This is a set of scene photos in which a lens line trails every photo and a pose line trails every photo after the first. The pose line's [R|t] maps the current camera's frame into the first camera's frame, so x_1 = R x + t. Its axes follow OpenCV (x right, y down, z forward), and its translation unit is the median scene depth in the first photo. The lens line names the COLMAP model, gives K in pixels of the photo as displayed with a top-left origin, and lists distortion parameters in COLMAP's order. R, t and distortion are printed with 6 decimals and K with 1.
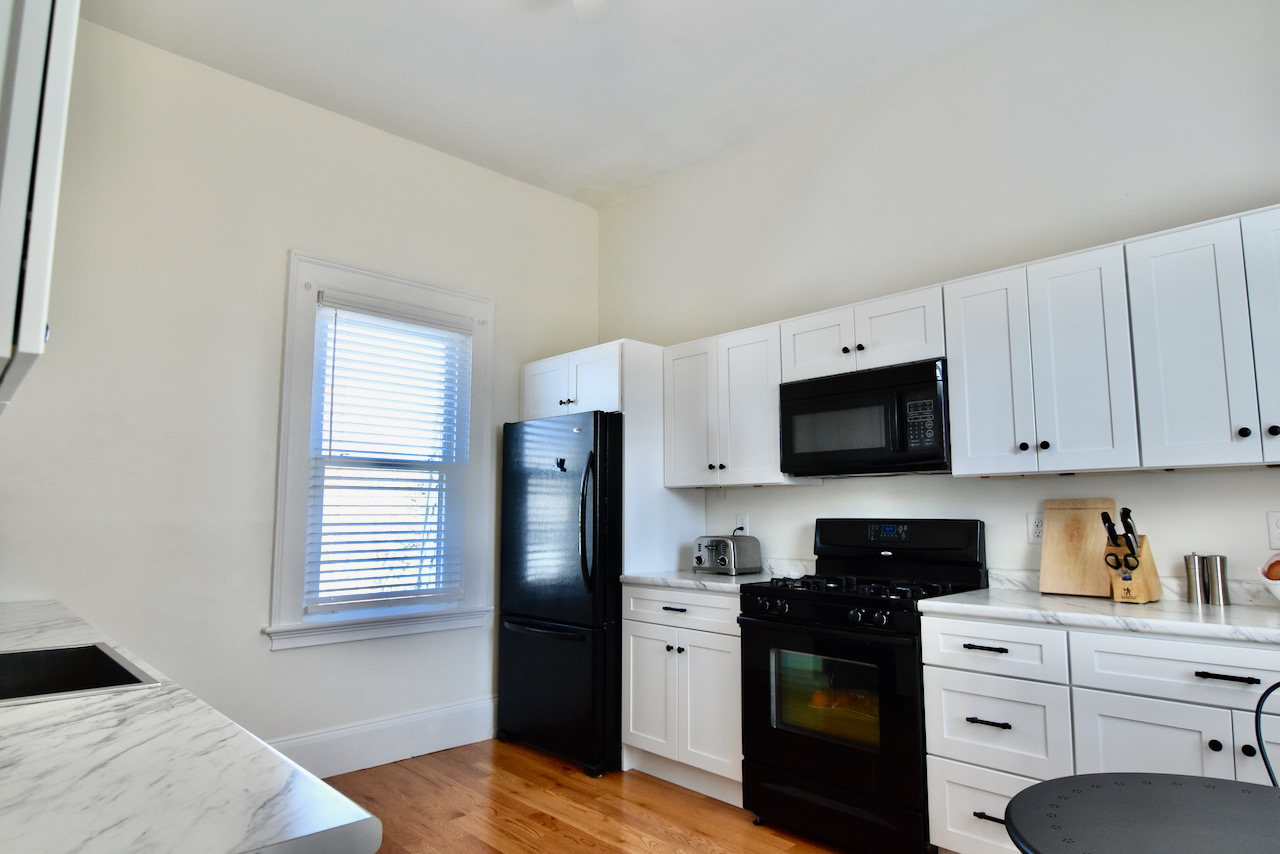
lens RADIAL K [[734.0, 0, 641.3], [0, 734.0, 430.6], [0, 0, 1]] dist [-0.003959, -0.000474]
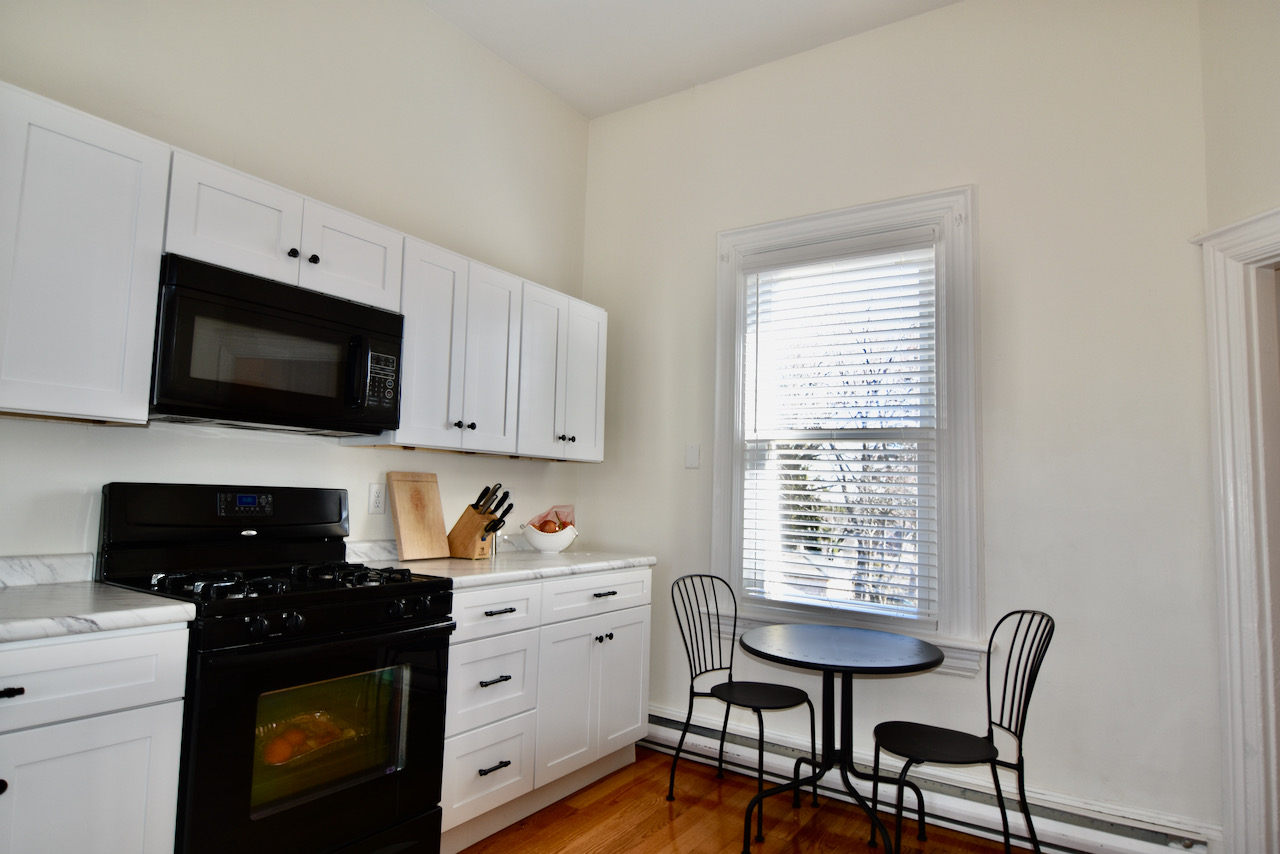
lens RADIAL K [[734.0, 0, 641.2], [0, 734.0, 427.9], [0, 0, 1]] dist [-0.003959, -0.000474]
pose [[-0.229808, 0.080003, 0.969942, -0.530843], [-0.142217, 0.983157, -0.114789, 0.102107], [-0.962789, -0.164322, -0.214559, 0.881780]]
